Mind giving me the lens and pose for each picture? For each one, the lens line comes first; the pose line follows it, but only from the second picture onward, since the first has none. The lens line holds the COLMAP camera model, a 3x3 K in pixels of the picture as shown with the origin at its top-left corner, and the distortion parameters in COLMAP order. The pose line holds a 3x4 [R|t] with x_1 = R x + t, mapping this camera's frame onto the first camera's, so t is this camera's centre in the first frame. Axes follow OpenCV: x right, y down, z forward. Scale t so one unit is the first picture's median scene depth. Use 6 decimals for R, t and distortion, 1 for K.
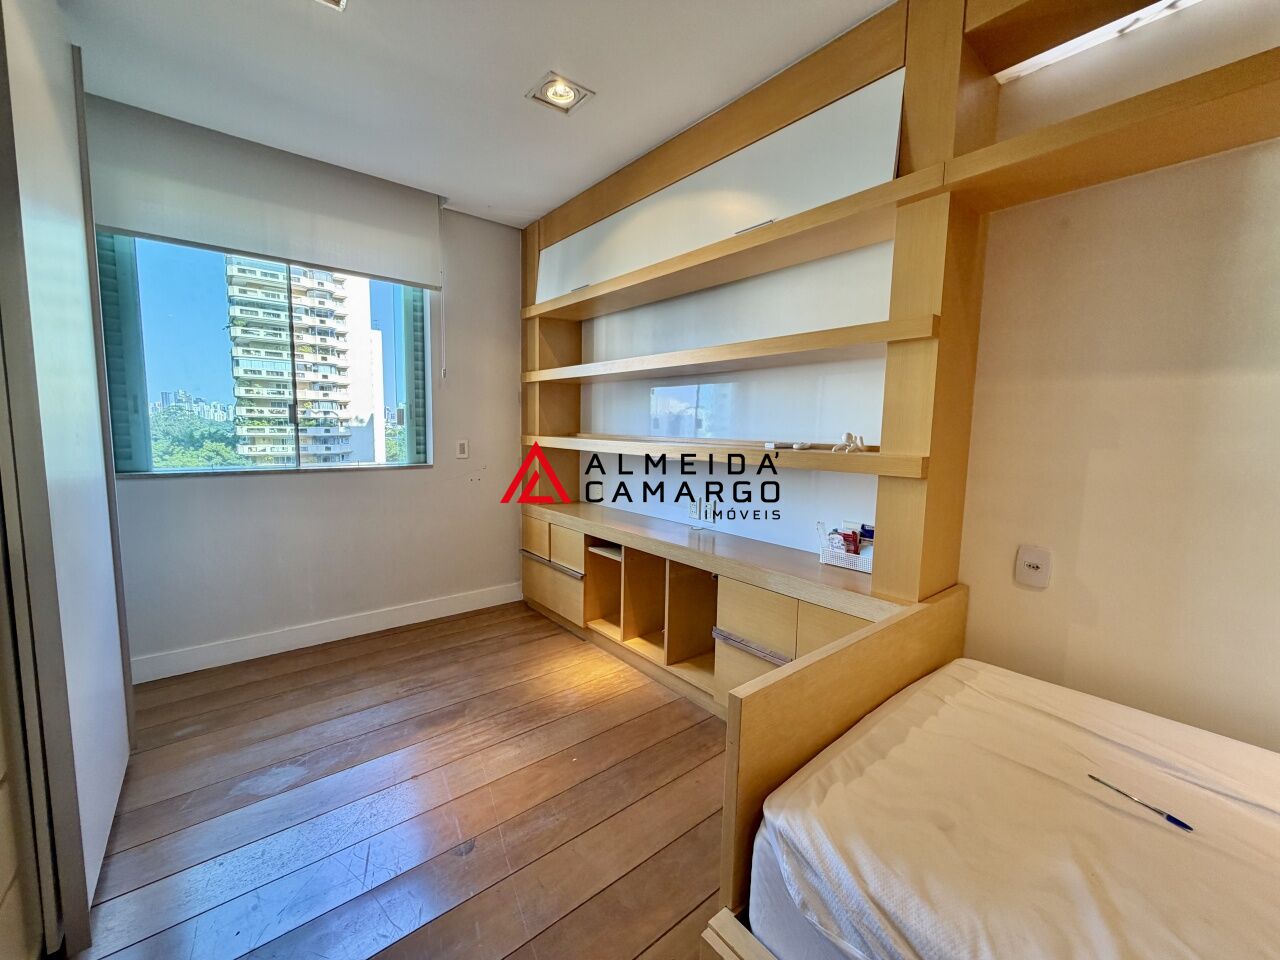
lens RADIAL K [[509.4, 0, 632.3], [0, 509.4, 478.1], [0, 0, 1]] dist [-0.004380, 0.000167]
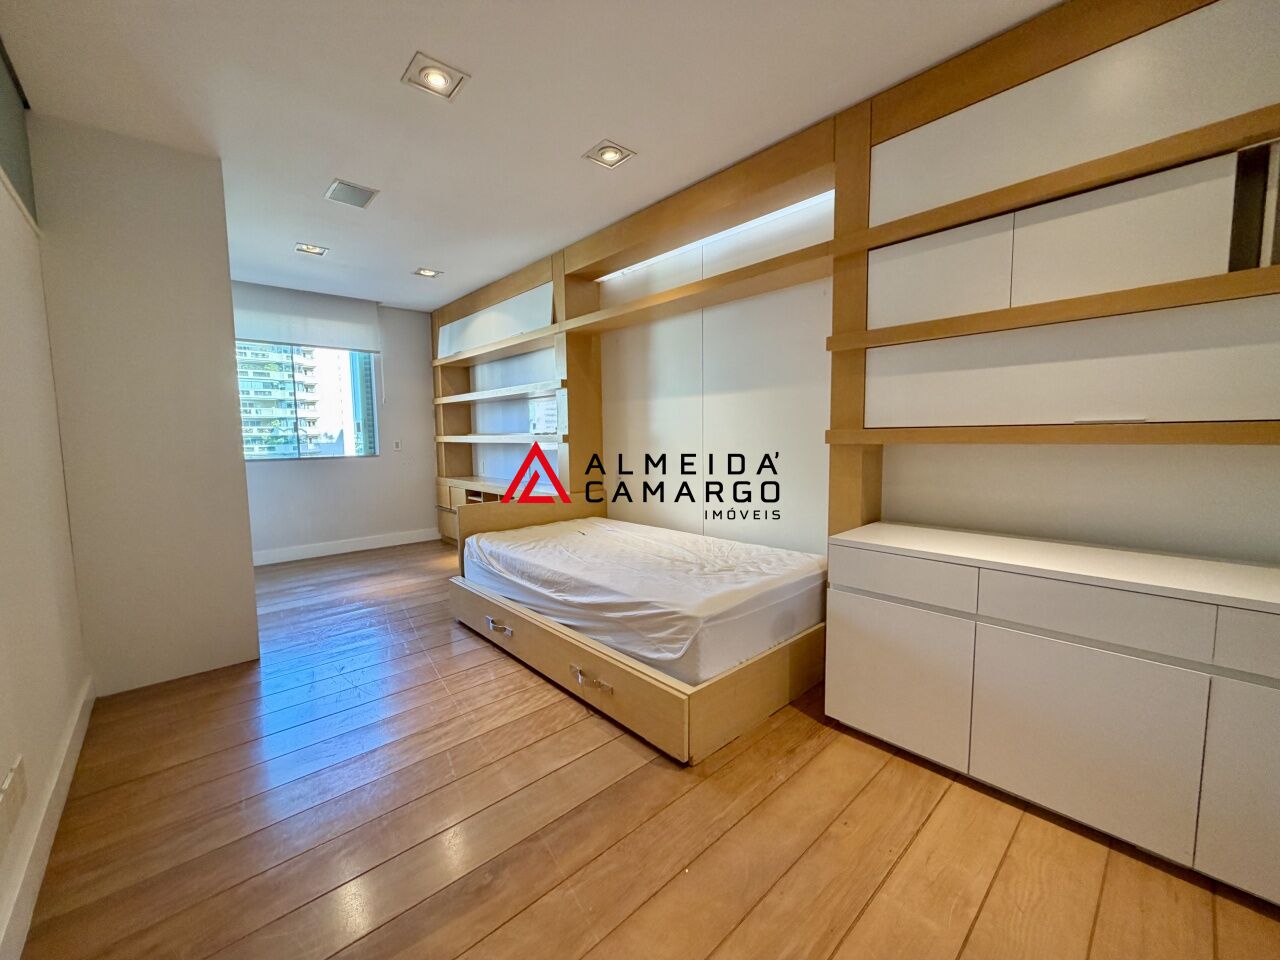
lens RADIAL K [[509.4, 0, 636.2], [0, 509.4, 478.7], [0, 0, 1]] dist [-0.004380, 0.000167]
pose [[0.998096, -0.036775, 0.049524, 0.356352], [0.037417, 0.999227, -0.012088, 0.100153], [-0.049041, 0.013918, 0.998700, -0.694643]]
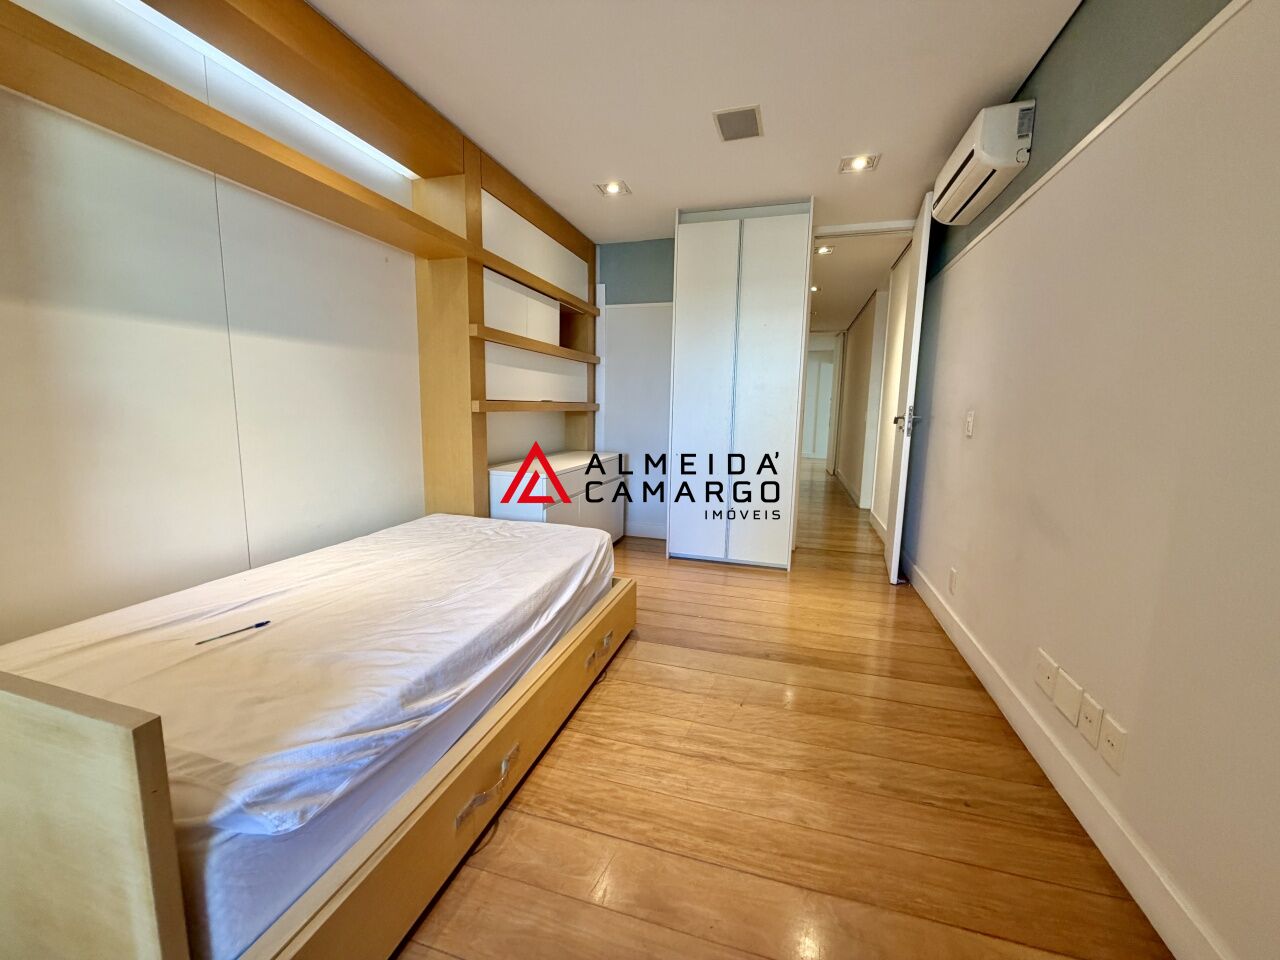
lens RADIAL K [[509.4, 0, 634.5], [0, 509.4, 477.9], [0, 0, 1]] dist [-0.004380, 0.000167]
pose [[-0.554229, -0.145329, 0.819579, -0.201204], [0.052568, 0.976563, 0.208713, -0.001560], [-0.830703, 0.158759, -0.533600, 0.227445]]
